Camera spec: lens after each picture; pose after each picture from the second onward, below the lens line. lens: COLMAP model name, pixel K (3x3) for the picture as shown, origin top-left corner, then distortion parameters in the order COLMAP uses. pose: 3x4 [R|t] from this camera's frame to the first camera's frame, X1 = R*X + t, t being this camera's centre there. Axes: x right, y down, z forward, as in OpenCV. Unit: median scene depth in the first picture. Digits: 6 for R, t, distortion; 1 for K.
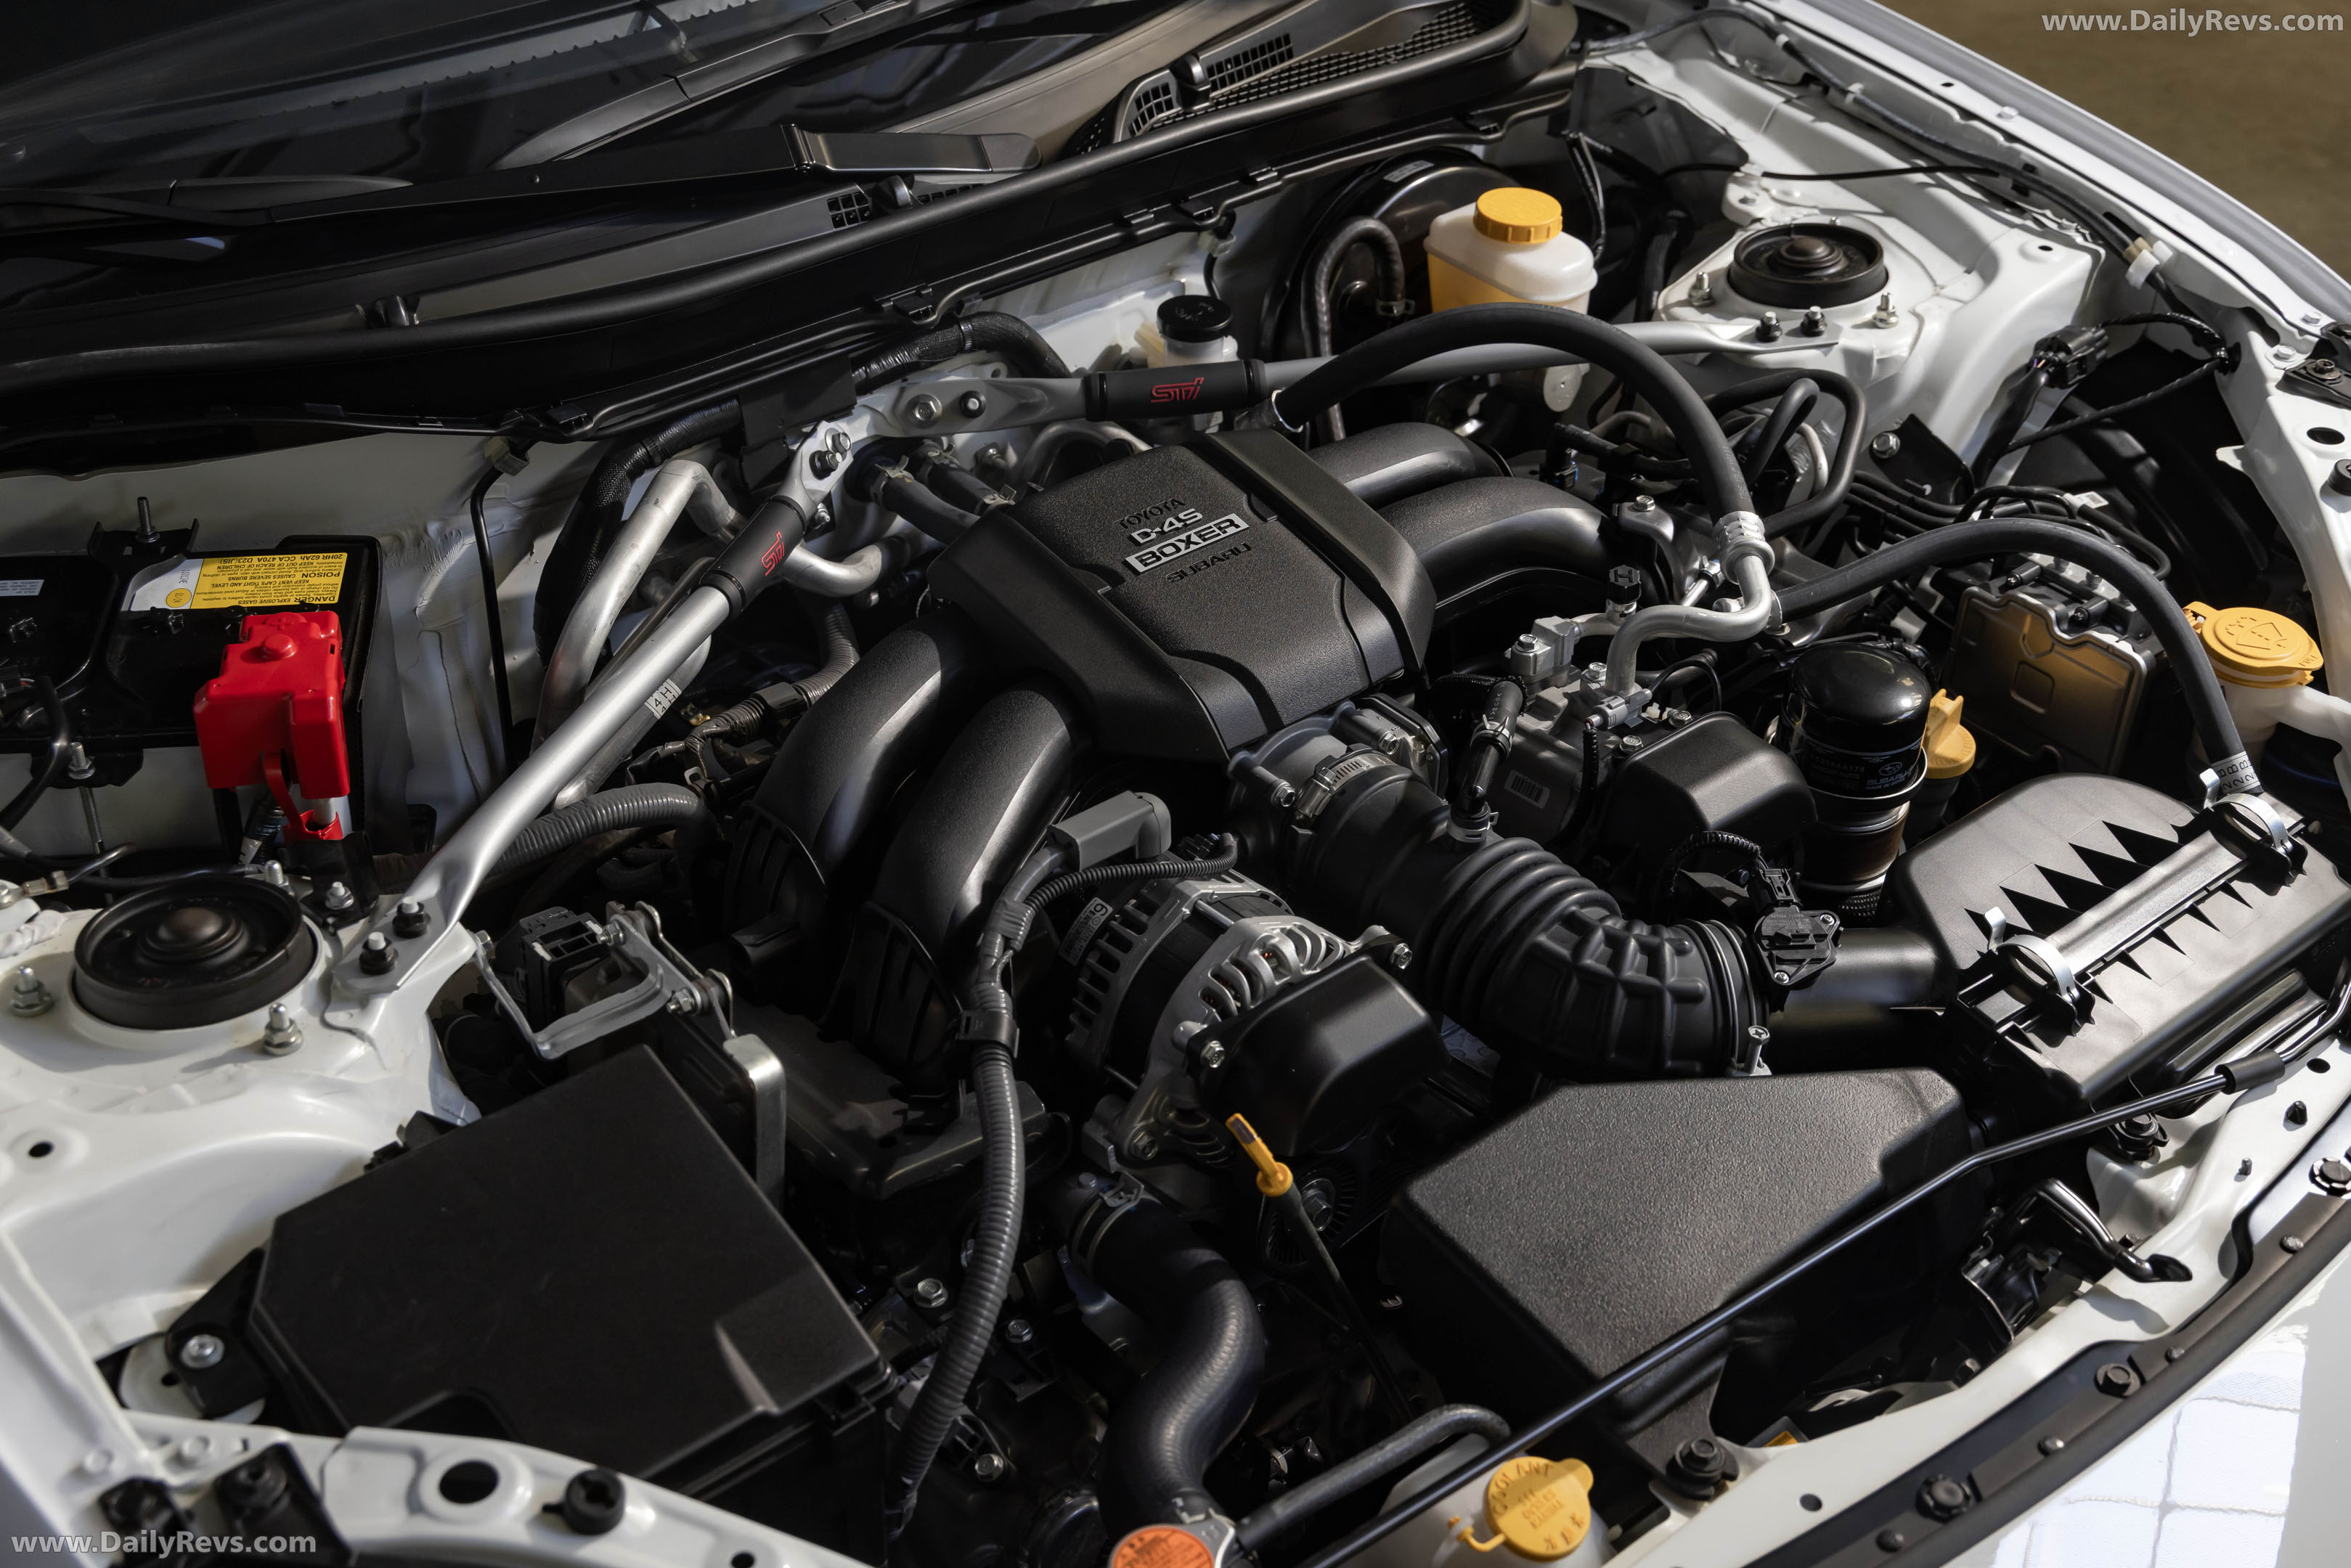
lens RADIAL K [[2832.3, 0, 1175.5], [0, 2832.3, 784.0], [0, 0, 1]] dist [-0.010697, -0.005657]
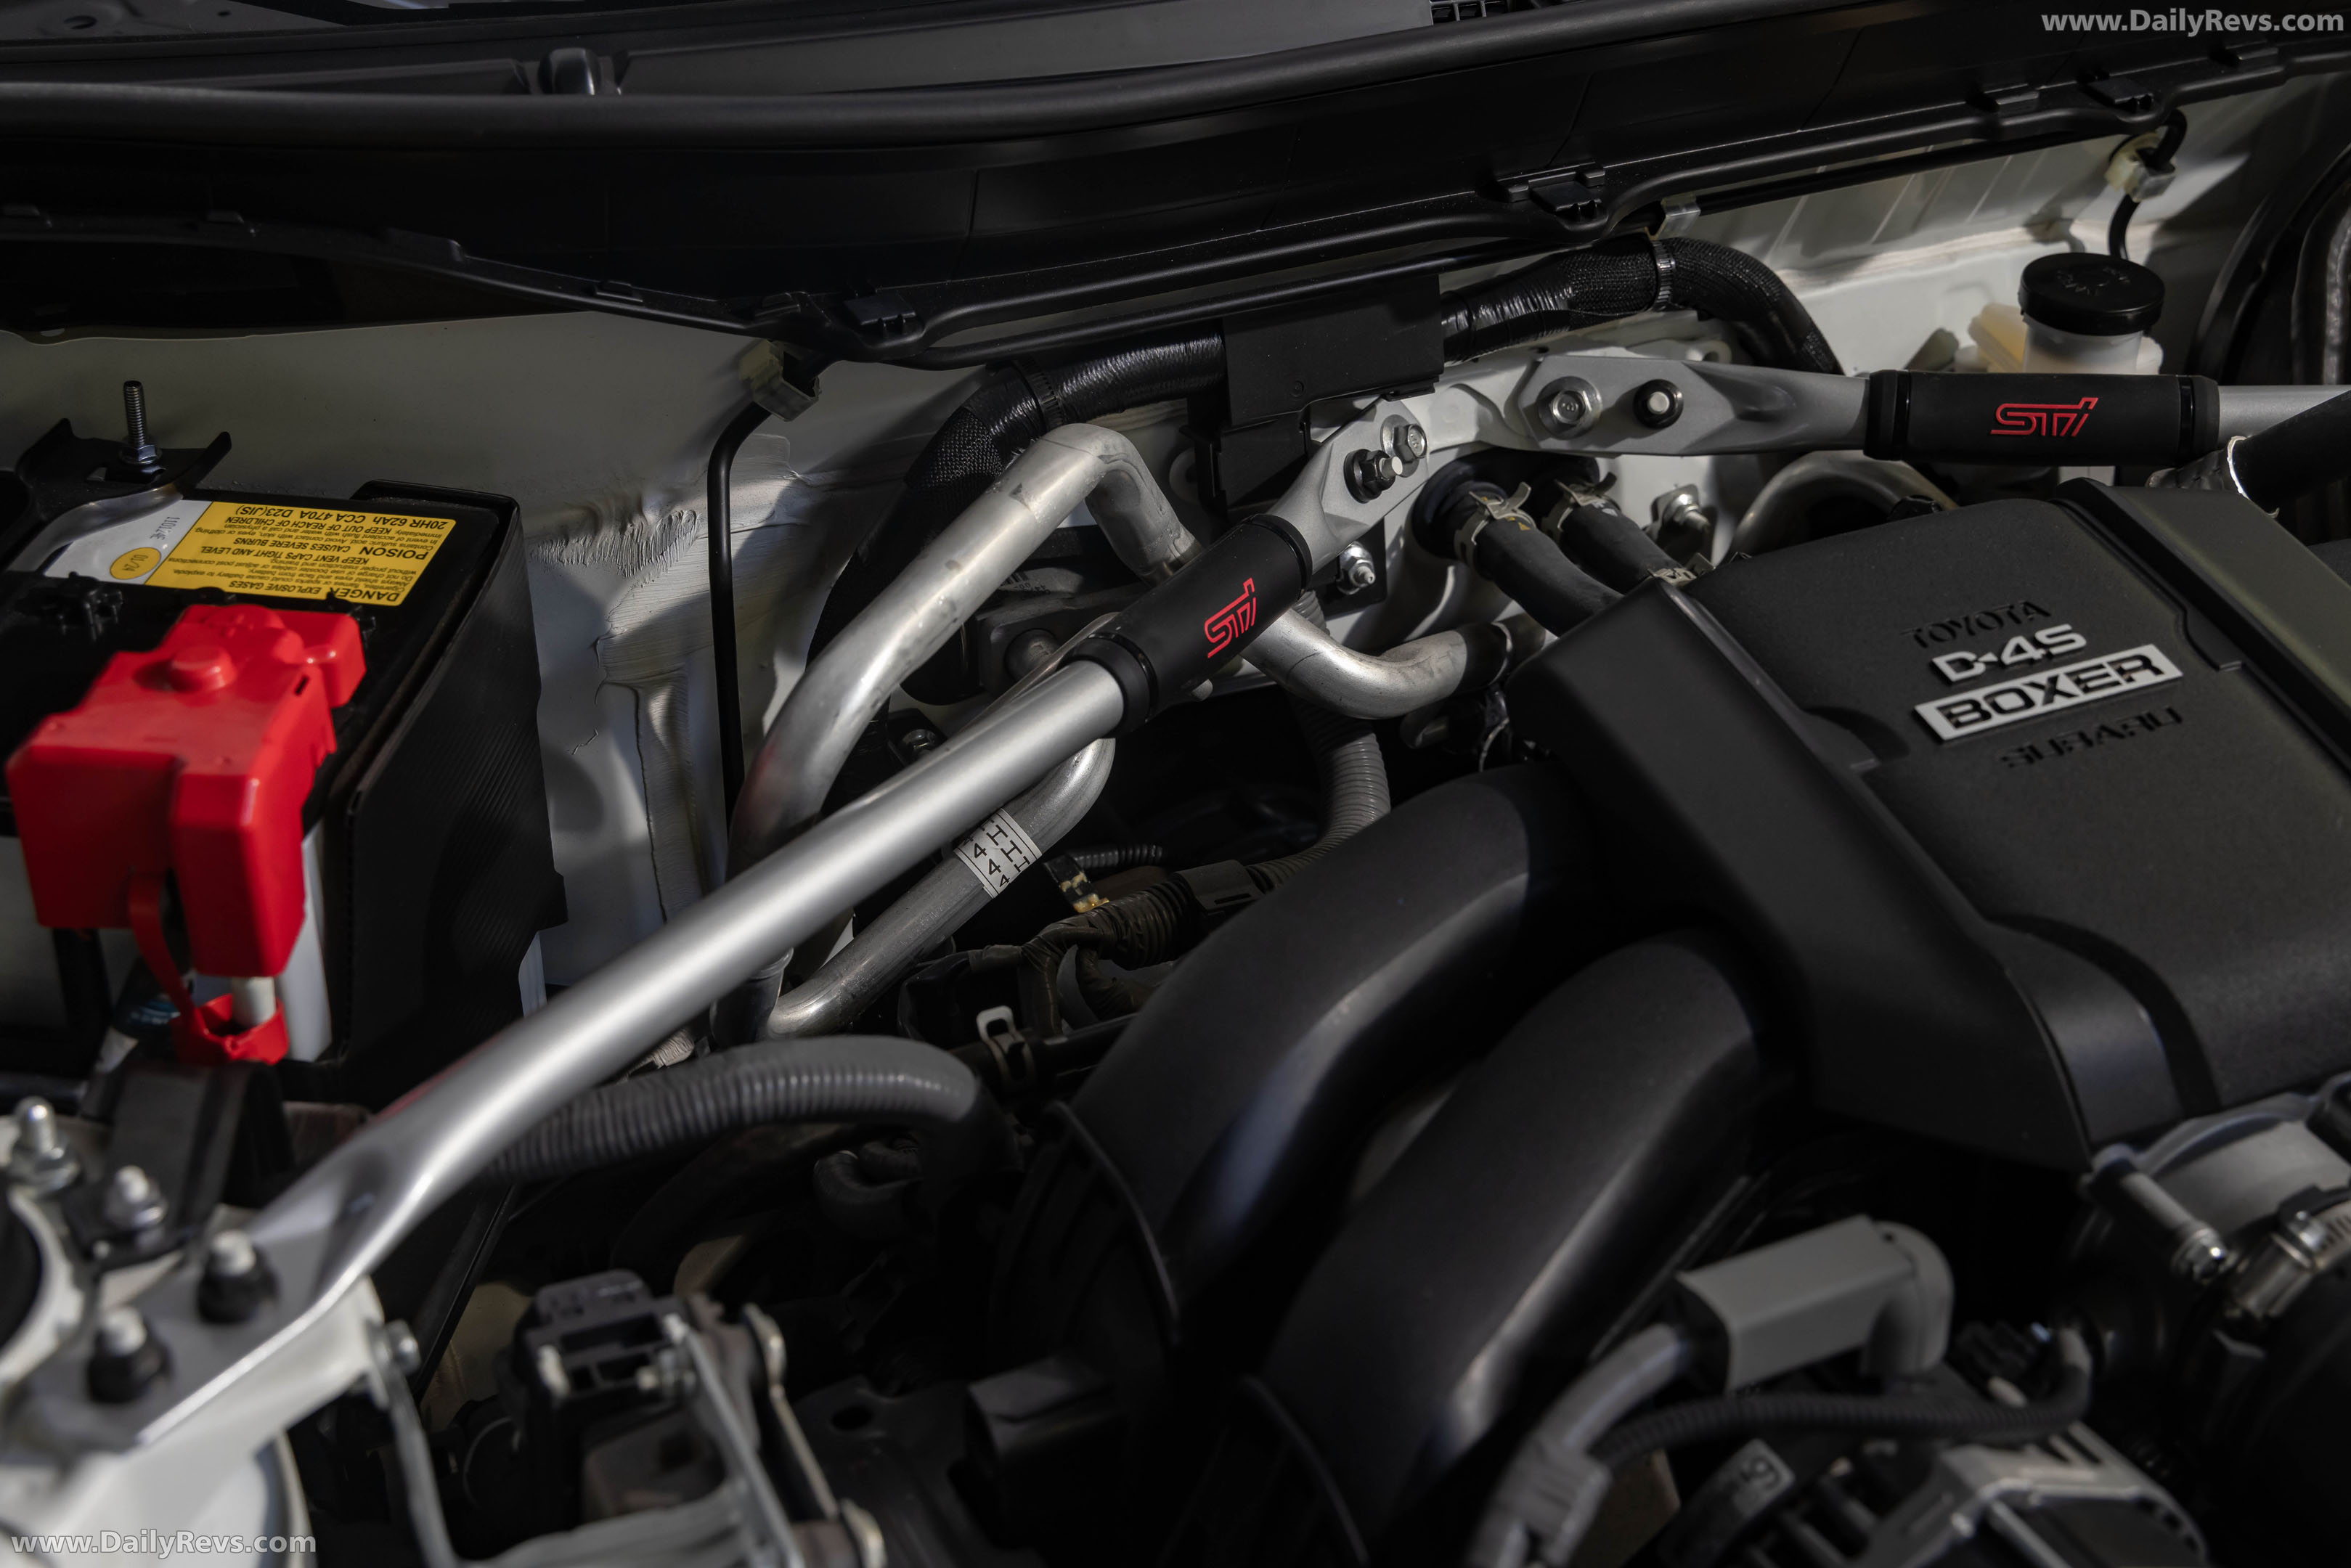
lens RADIAL K [[3097.5, 0, 1175.5], [0, 3097.5, 784.0], [0, 0, 1]] dist [-0.000621, -0.026888]
pose [[0.964666, 0.129085, -0.229688, -0.016118], [-0.140979, 0.989355, -0.036076, -0.029294], [0.222586, 0.067182, 0.972596, 0.450650]]
